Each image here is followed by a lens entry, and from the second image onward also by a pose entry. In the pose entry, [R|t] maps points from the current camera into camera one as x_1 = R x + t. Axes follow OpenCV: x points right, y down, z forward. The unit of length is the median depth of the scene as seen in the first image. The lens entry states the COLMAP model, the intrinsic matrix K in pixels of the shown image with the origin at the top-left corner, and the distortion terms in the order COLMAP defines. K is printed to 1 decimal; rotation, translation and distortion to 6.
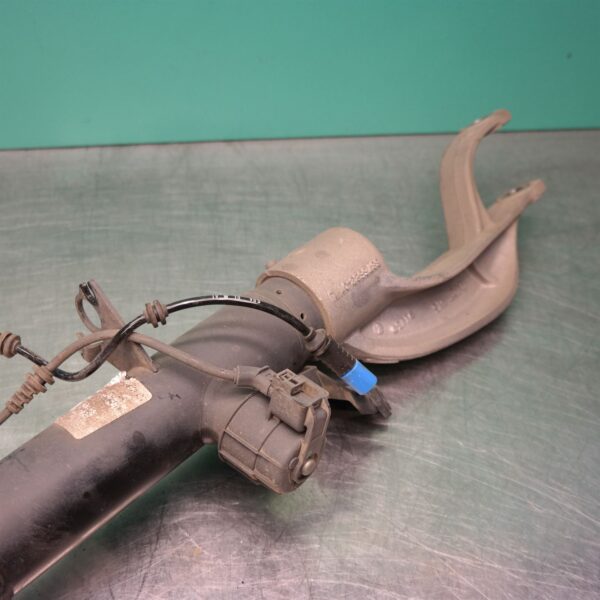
lens RADIAL K [[945.1, 0, 300.3], [0, 945.1, 302.5], [0, 0, 1]] dist [-0.047393, 0.000000]
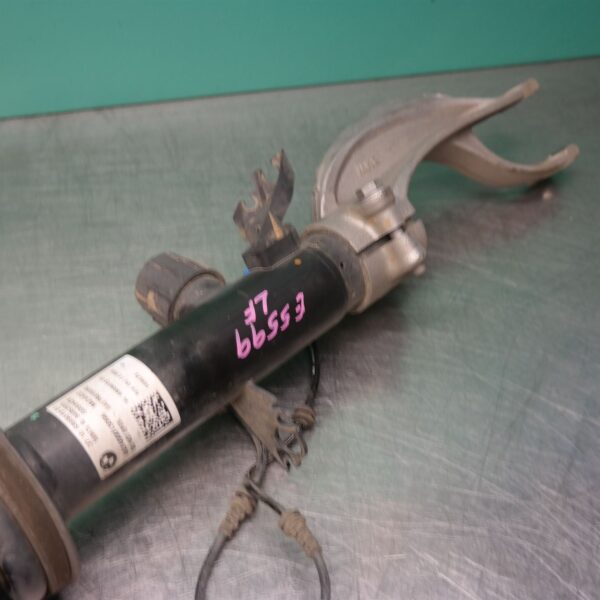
lens RADIAL K [[945.1, 0, 300.4], [0, 945.1, 302.9], [0, 0, 1]] dist [-0.047393, 0.000000]
pose [[0.995019, -0.078873, 0.060955, 0.068693], [0.074674, 0.994864, 0.068332, -0.024401], [-0.066032, -0.063440, 0.995799, -0.007822]]
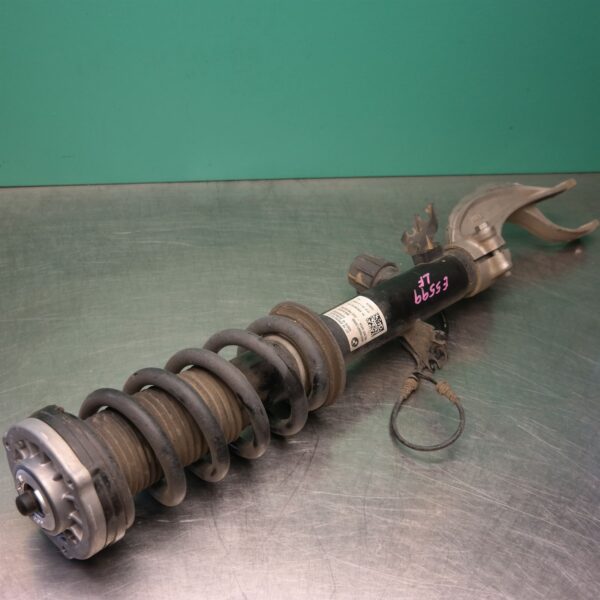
lens RADIAL K [[945.1, 0, 300.5], [0, 945.1, 296.4], [0, 0, 1]] dist [-0.047393, 0.000000]
pose [[0.998513, 0.004122, 0.054363, -0.181303], [-0.000901, 0.998250, -0.059134, 0.136113], [-0.054511, 0.058997, 0.996769, -0.644482]]
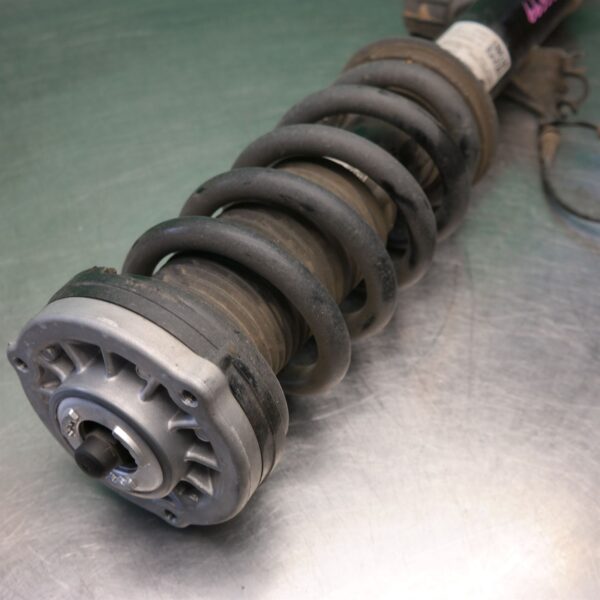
lens RADIAL K [[945.1, 0, 299.6], [0, 945.1, 297.9], [0, 0, 1]] dist [-0.047393, 0.000000]
pose [[0.953378, -0.243254, 0.178600, -0.386396], [0.229029, 0.968607, 0.096676, 0.186706], [-0.196510, -0.051264, 0.979161, -0.145269]]
